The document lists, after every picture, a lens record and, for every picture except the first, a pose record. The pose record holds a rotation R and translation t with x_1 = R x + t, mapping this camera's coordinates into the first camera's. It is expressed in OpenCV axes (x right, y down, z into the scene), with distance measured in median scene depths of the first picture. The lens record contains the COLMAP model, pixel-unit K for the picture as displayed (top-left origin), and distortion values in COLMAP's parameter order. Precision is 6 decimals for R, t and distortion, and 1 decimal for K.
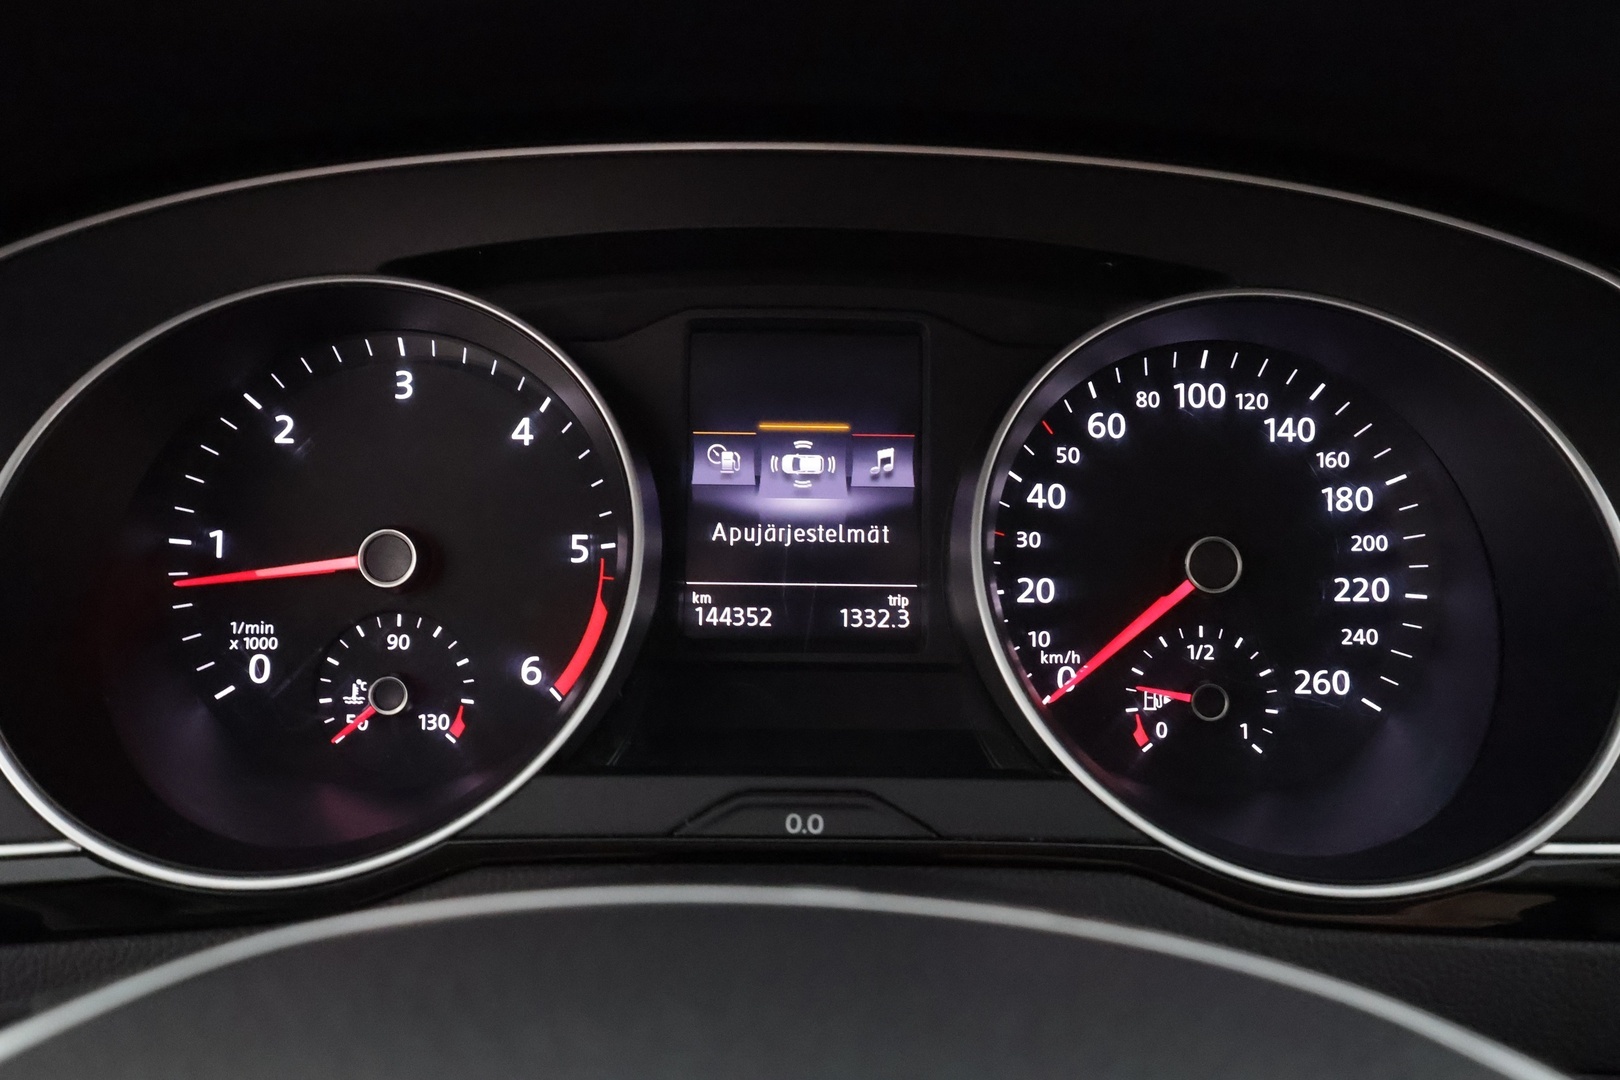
lens RADIAL K [[1280.3, 0, 814.5], [0, 1280.3, 543.5], [0, 0, 1]] dist [0.005009, -0.002122]
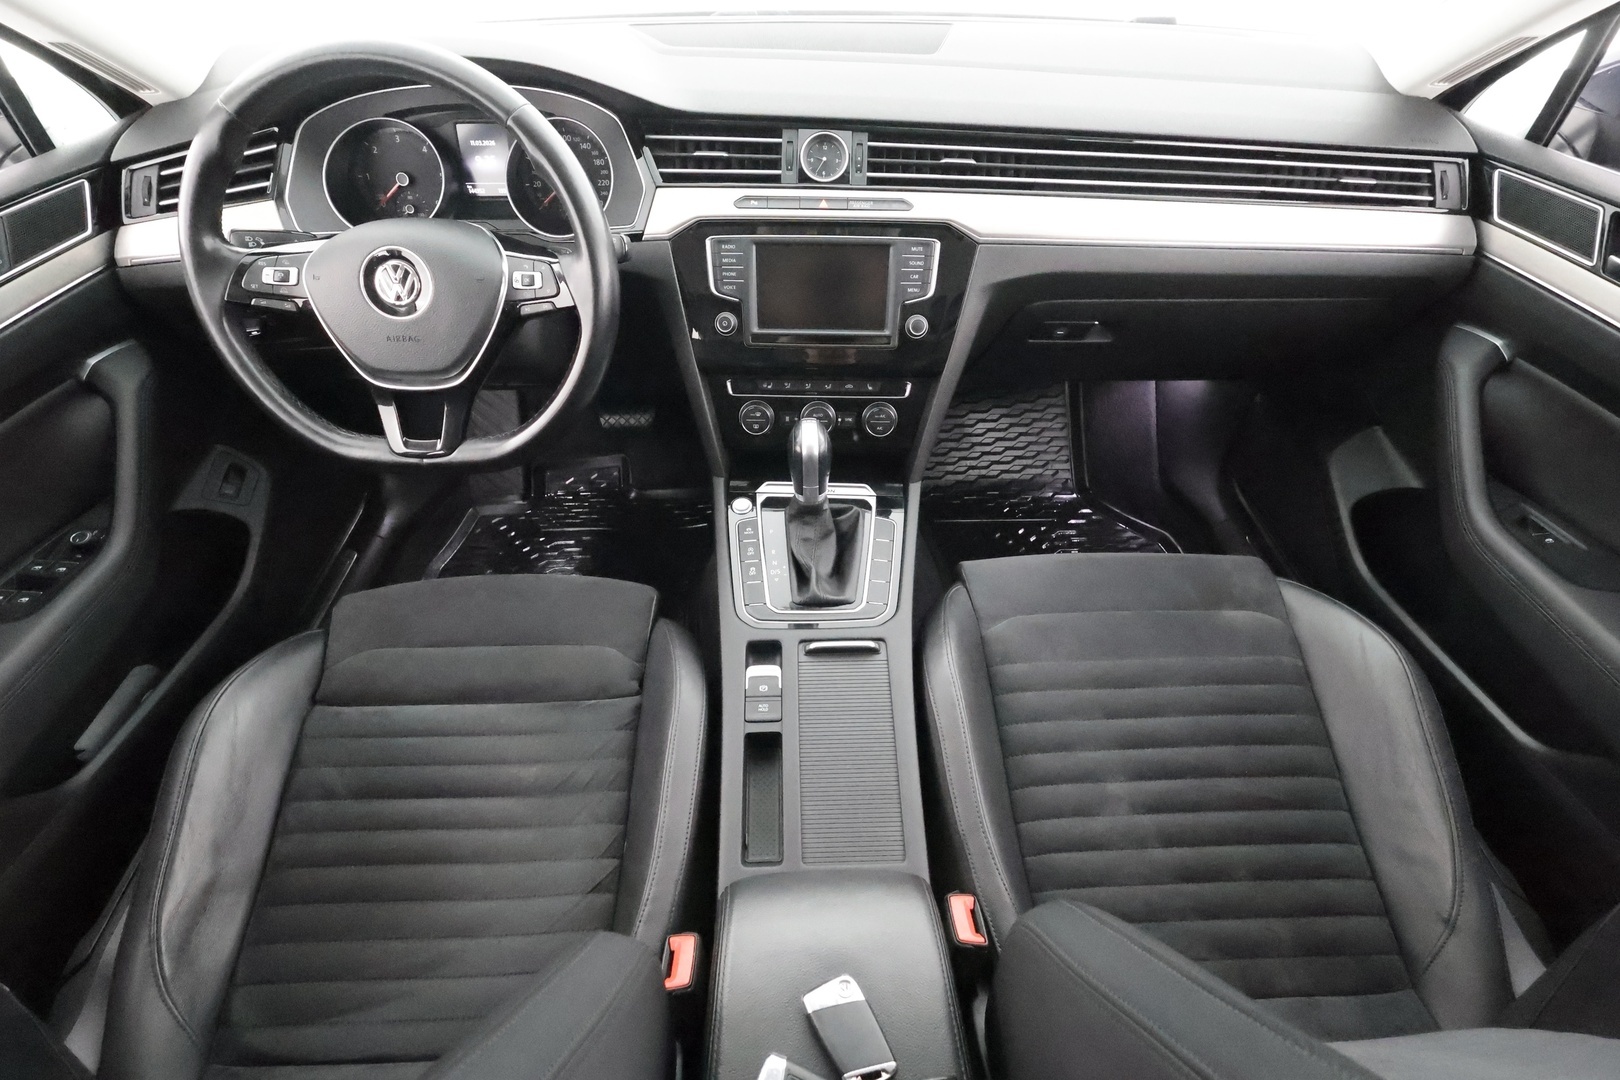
lens RADIAL K [[760.4, 0, 814.8], [0, 760.4, 541.5], [0, 0, 1]] dist [0.000437, 0.000916]
pose [[0.999785, -0.020387, 0.003765, 1.202781], [0.016282, 0.884572, 0.466120, -0.092288], [-0.012833, -0.465958, 0.884714, -2.245509]]
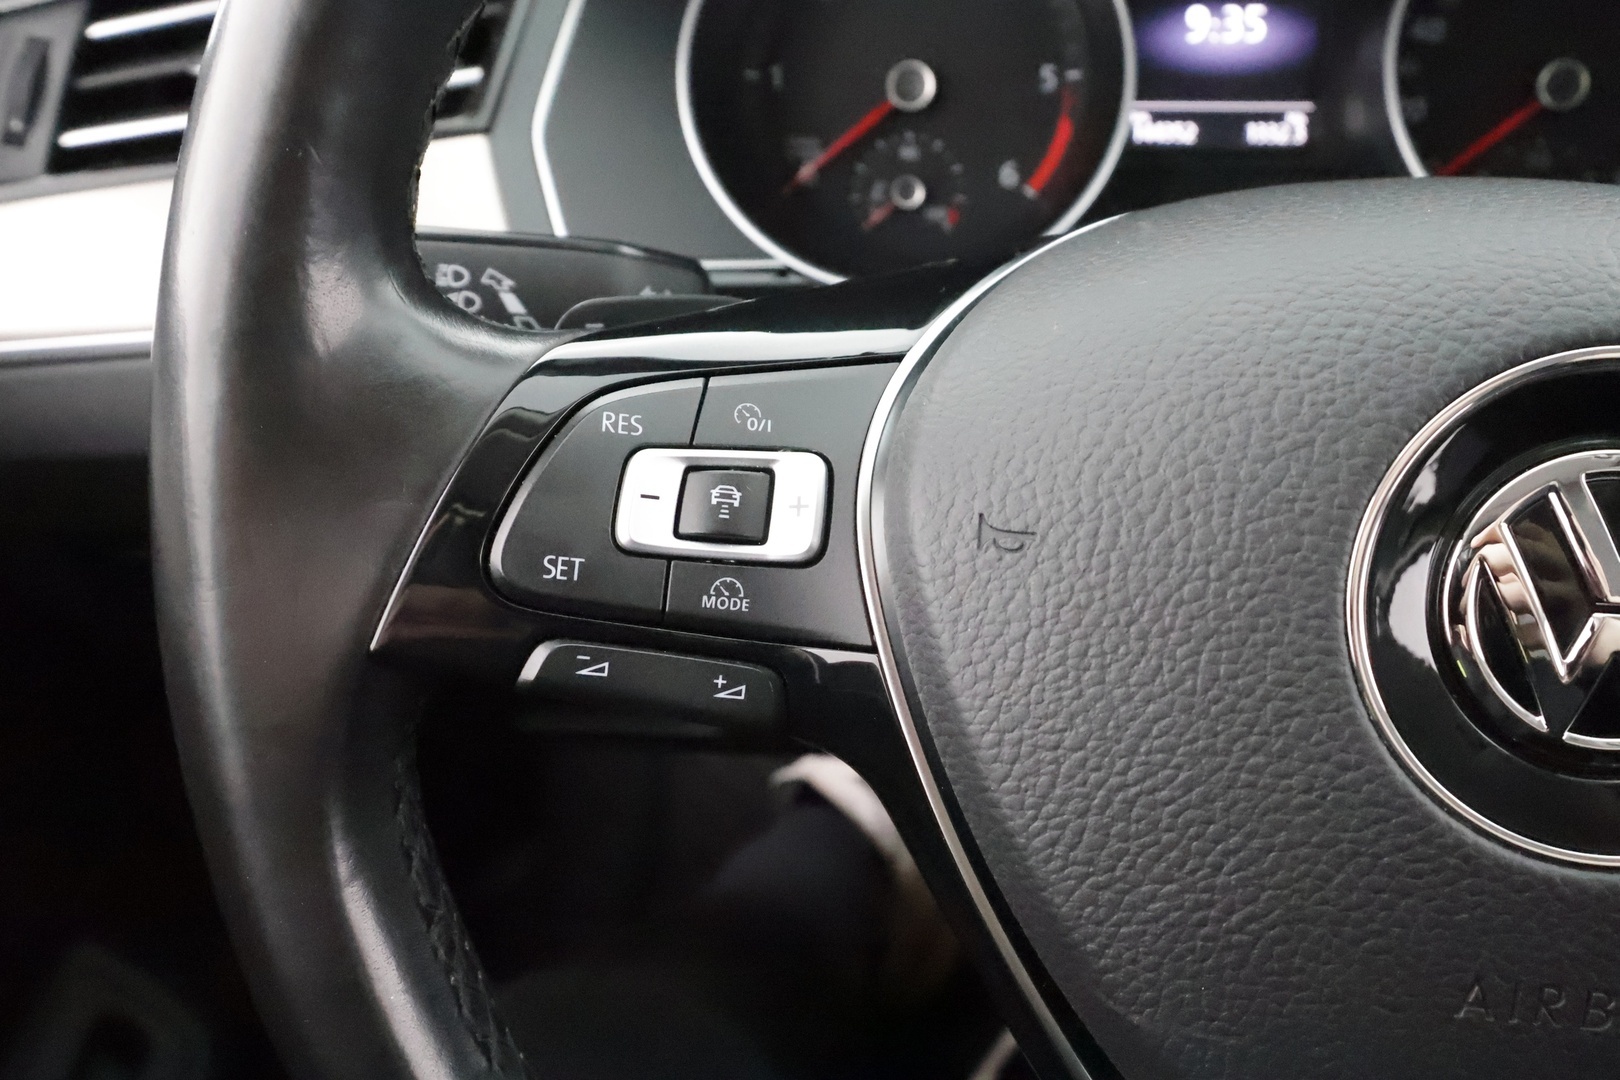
lens RADIAL K [[1280.3, 0, 809.3], [0, 1280.3, 539.8], [0, 0, 1]] dist [0.005009, -0.002122]
pose [[0.992905, 0.030498, -0.114929, -0.260343], [0.002763, 0.960368, 0.278722, 0.091438], [0.118874, -0.277062, 0.953470, -0.404910]]
